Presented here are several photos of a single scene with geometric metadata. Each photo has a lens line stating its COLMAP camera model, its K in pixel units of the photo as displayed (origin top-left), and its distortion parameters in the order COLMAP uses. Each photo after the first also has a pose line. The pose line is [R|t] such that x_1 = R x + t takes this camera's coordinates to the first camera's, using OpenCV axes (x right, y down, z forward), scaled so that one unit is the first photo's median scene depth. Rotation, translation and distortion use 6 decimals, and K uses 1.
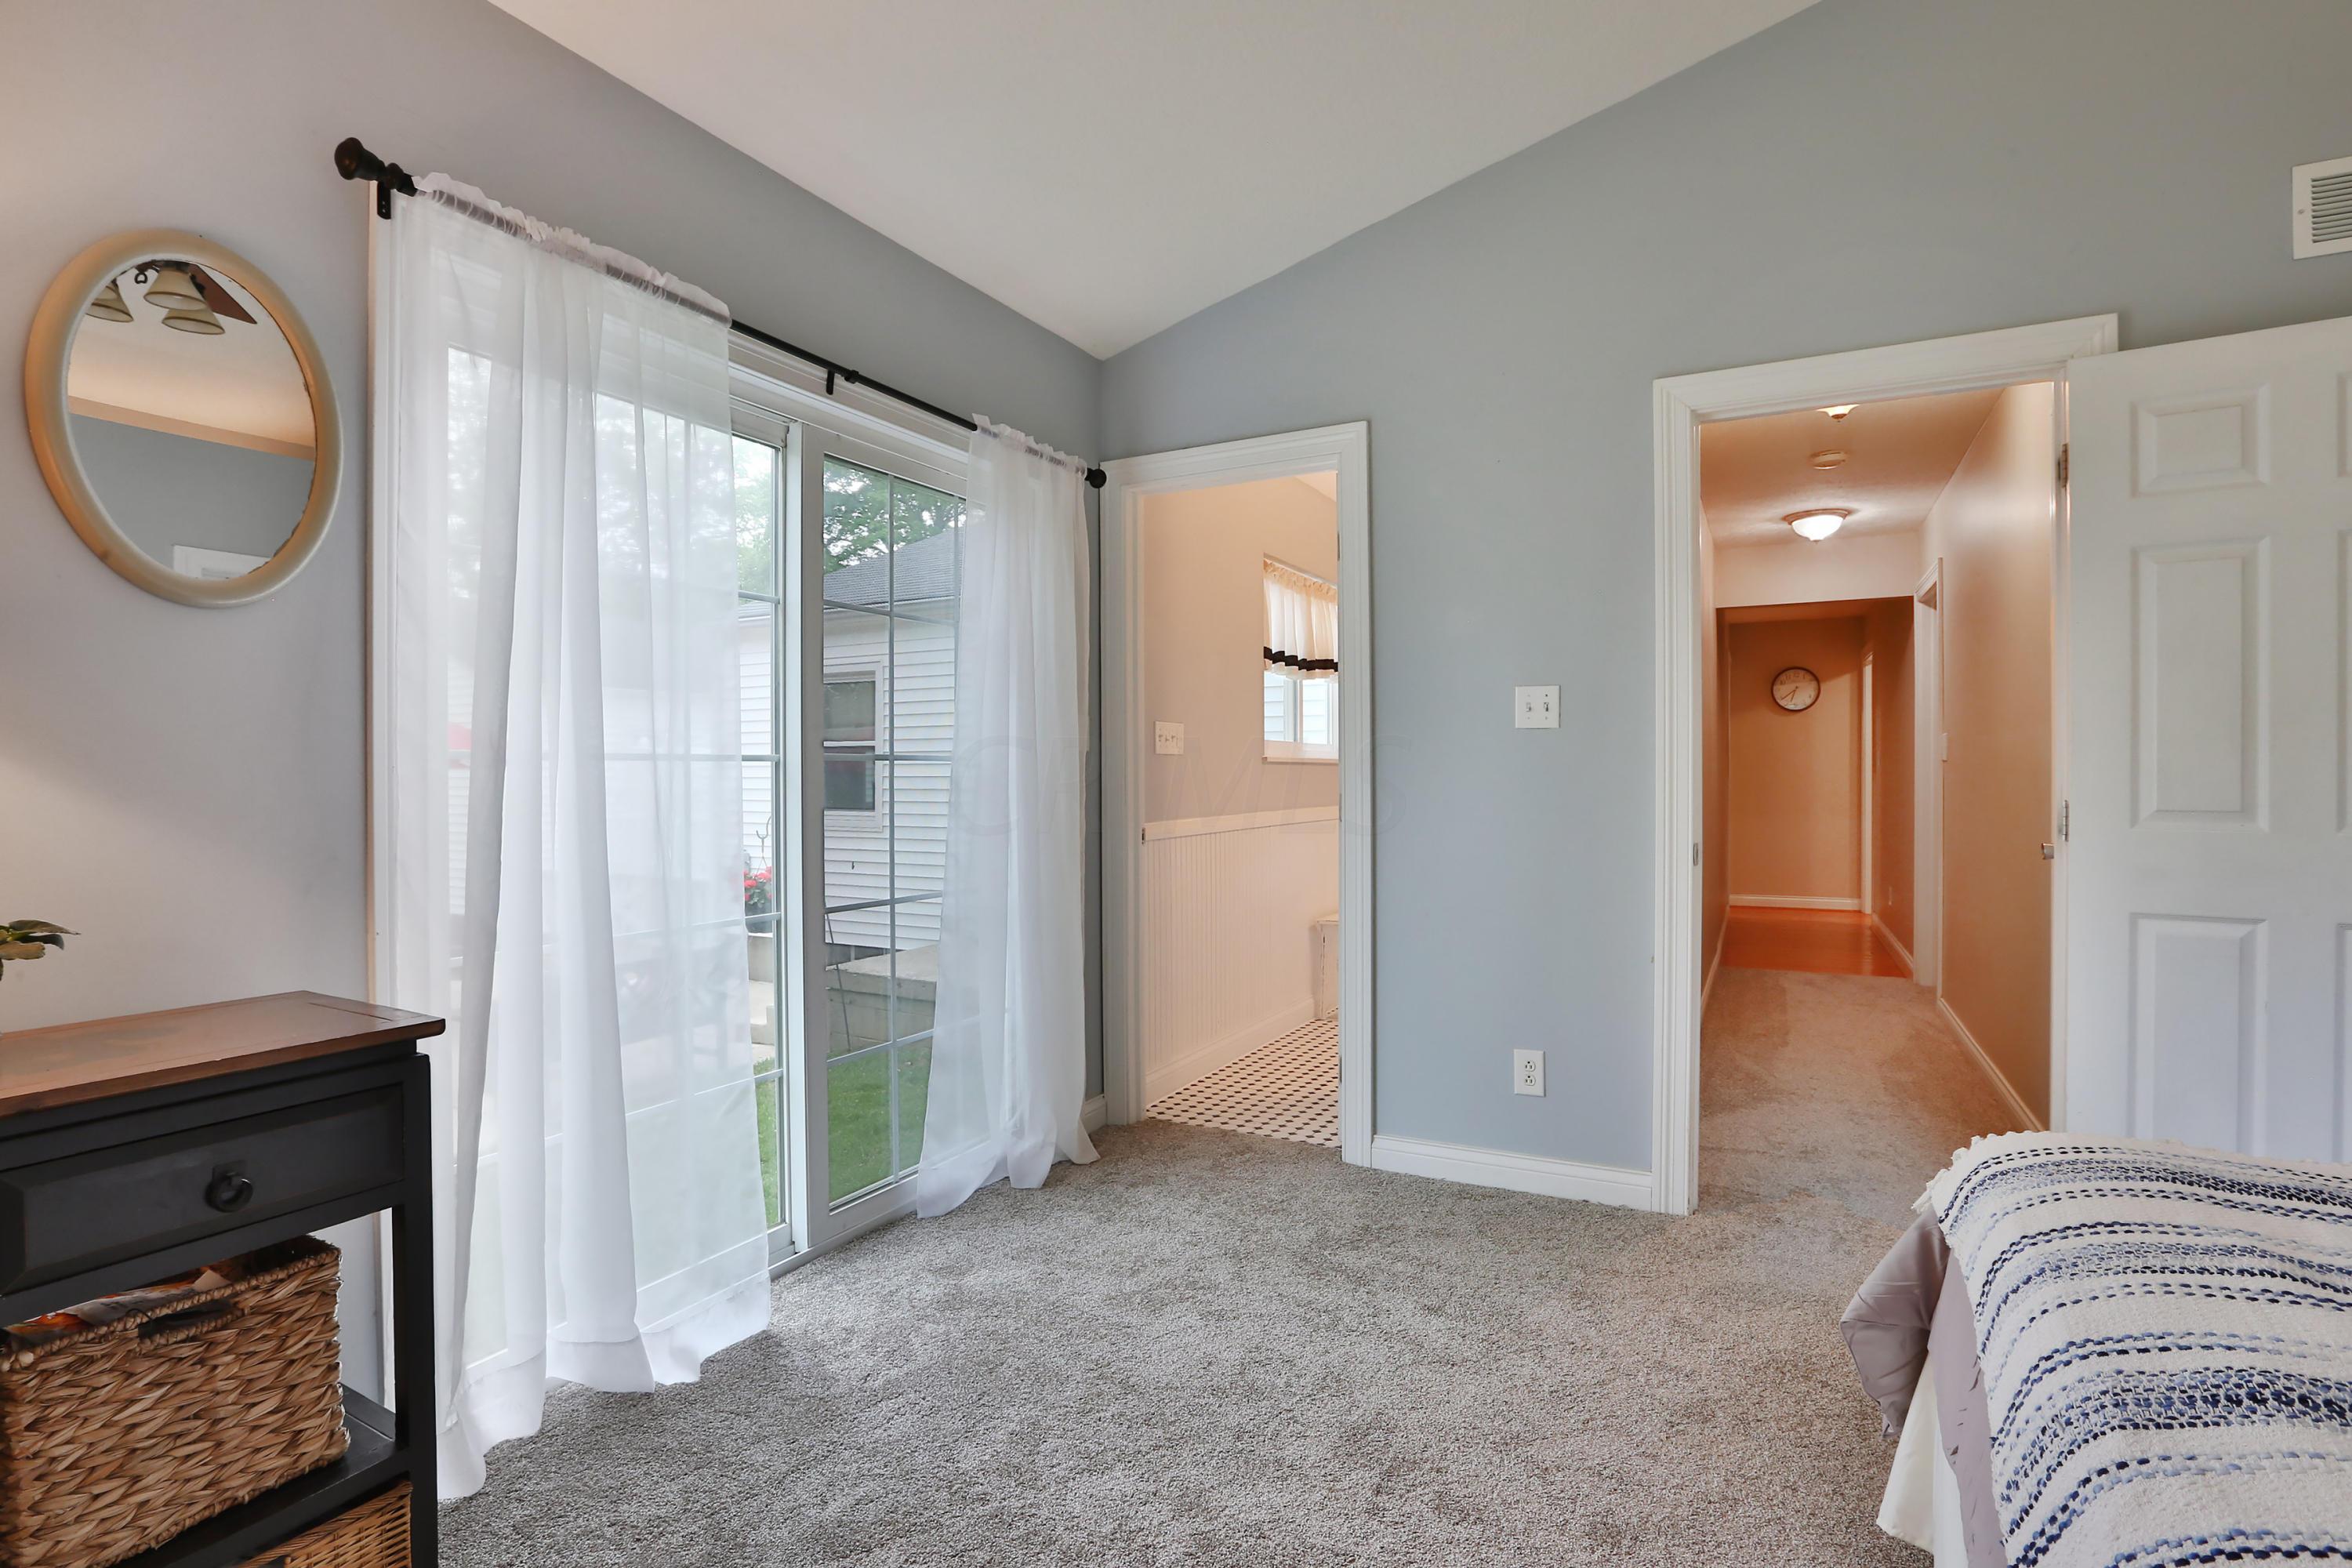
lens RADIAL K [[1127.7, 0, 1172.0], [0, 1127.7, 777.0], [0, 0, 1]] dist [-0.047539, 0.012601]
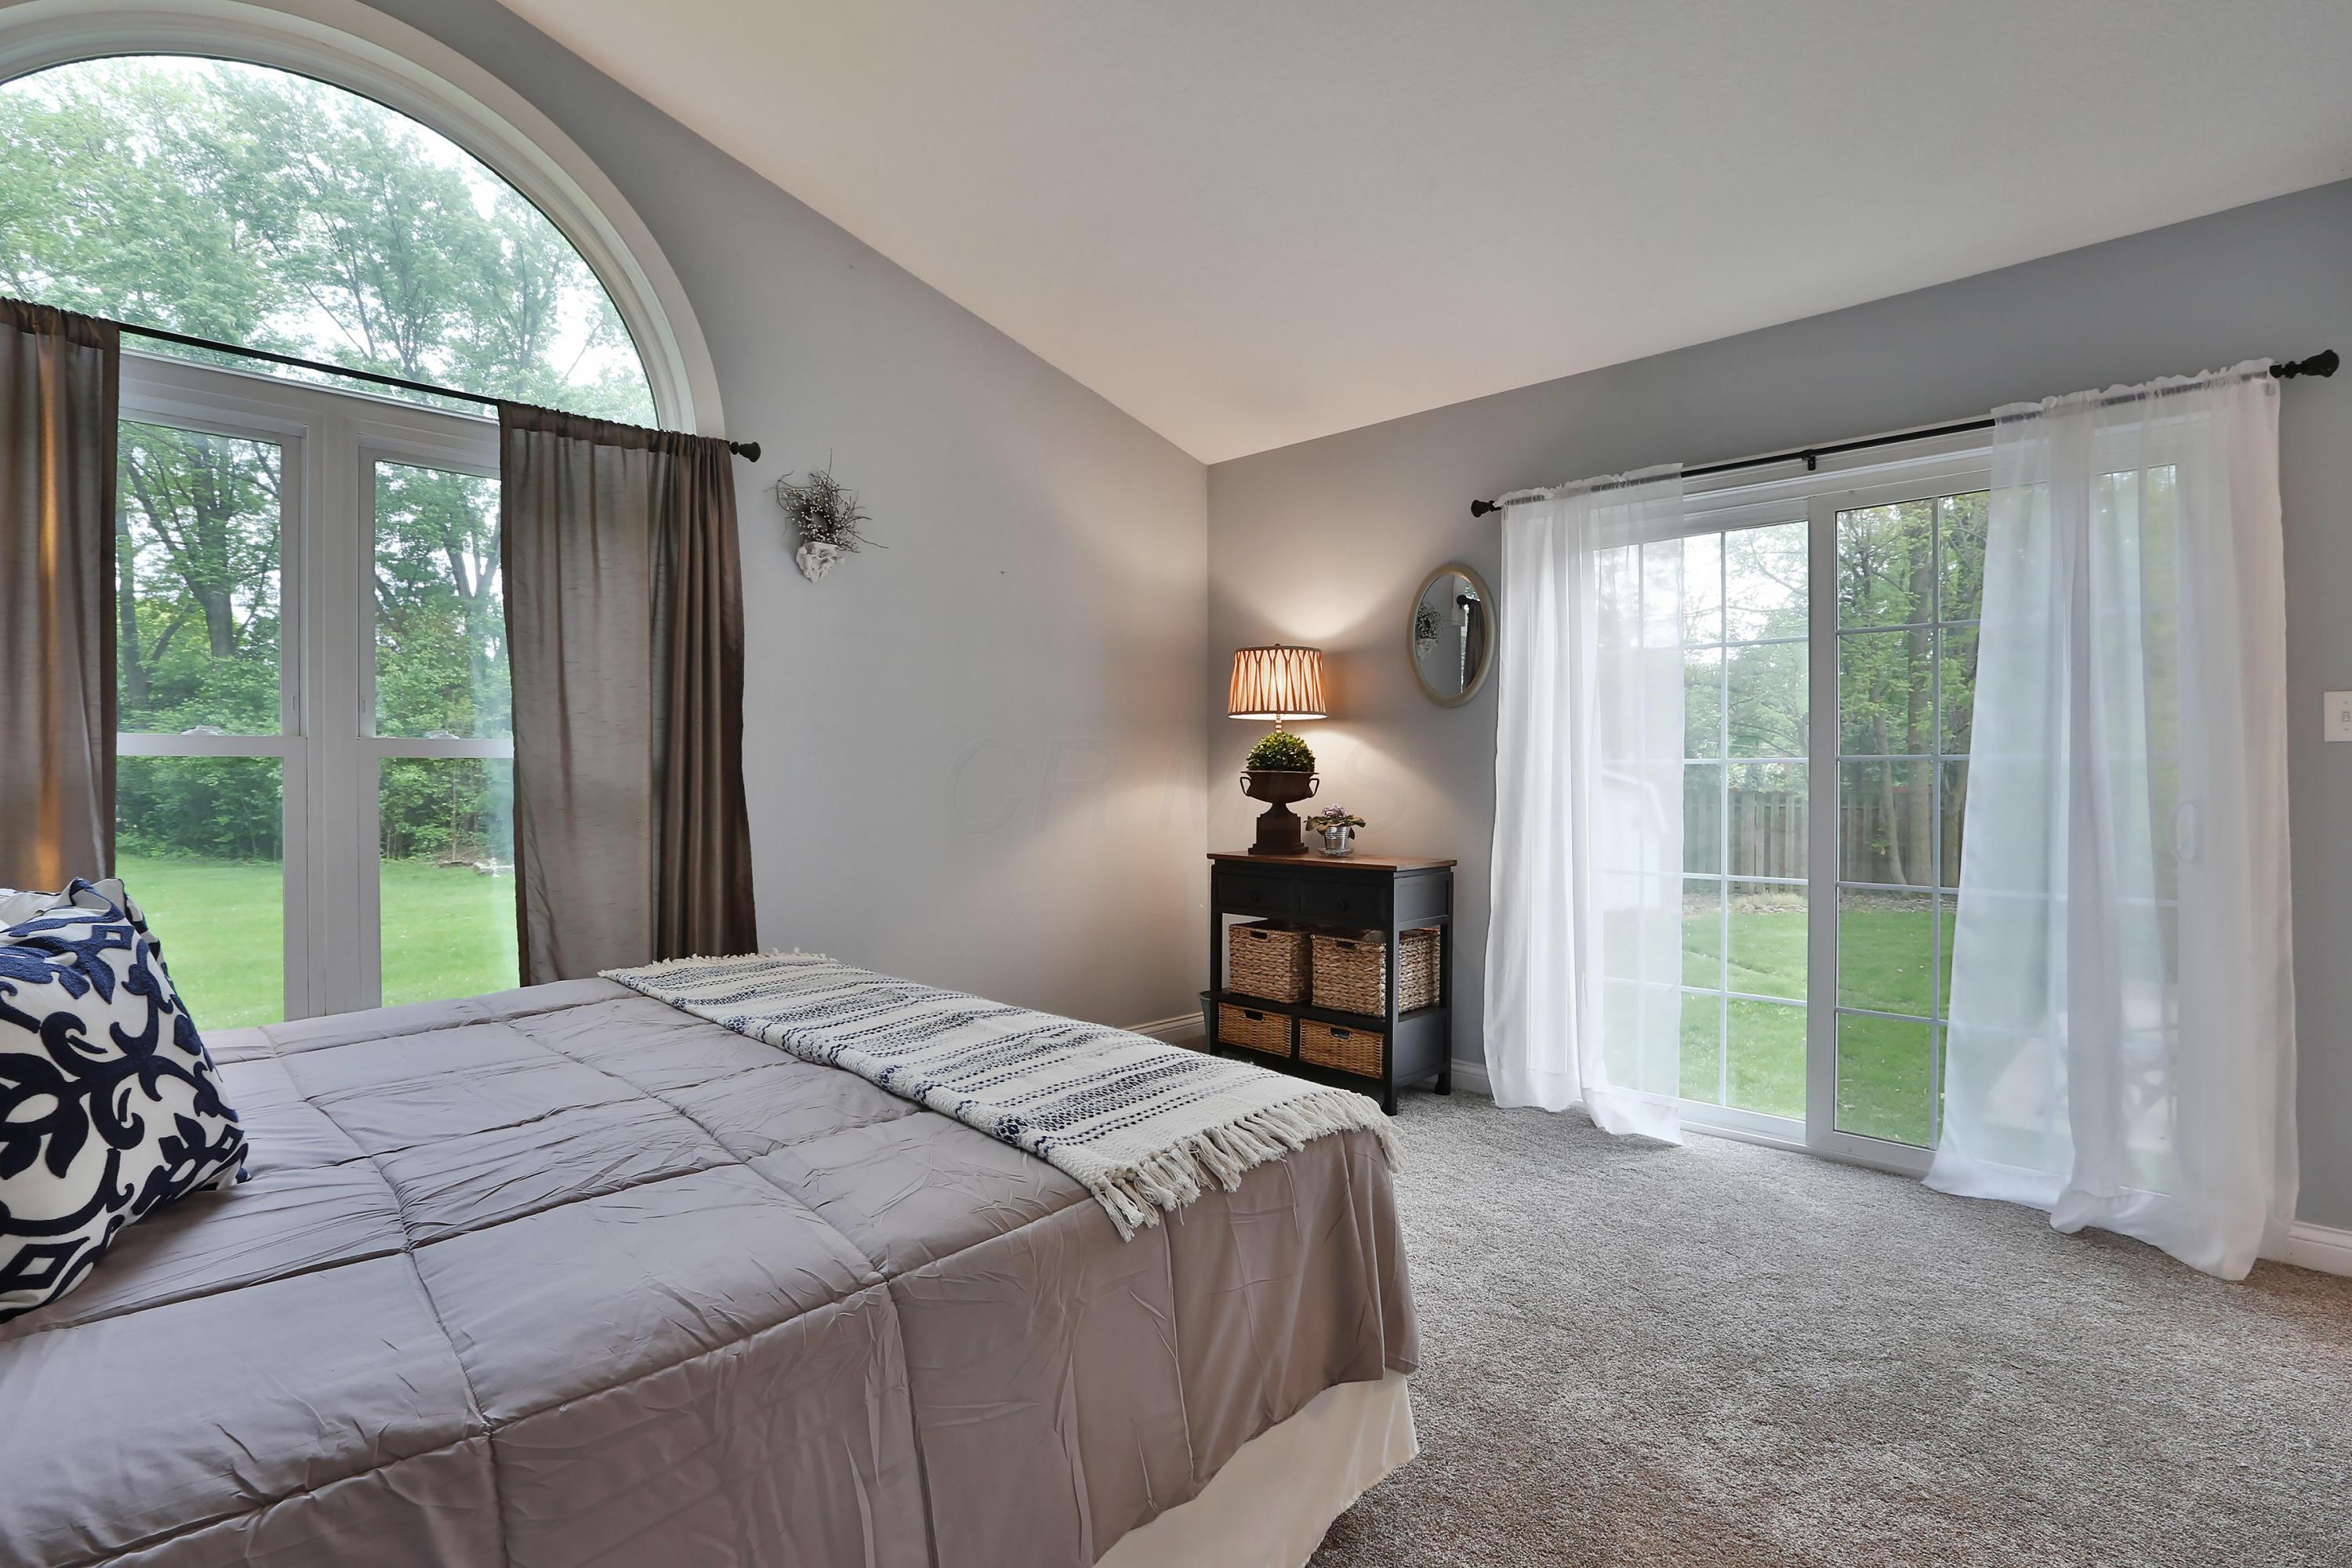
lens RADIAL K [[1127.7, 0, 1172.0], [0, 1127.7, 783.6], [0, 0, 1]] dist [-0.047539, 0.012601]
pose [[-0.282911, 0.009313, -0.959101, 1.287111], [-0.007422, 0.999902, 0.011898, 0.001390], [0.959117, 0.010484, -0.282814, 0.779057]]
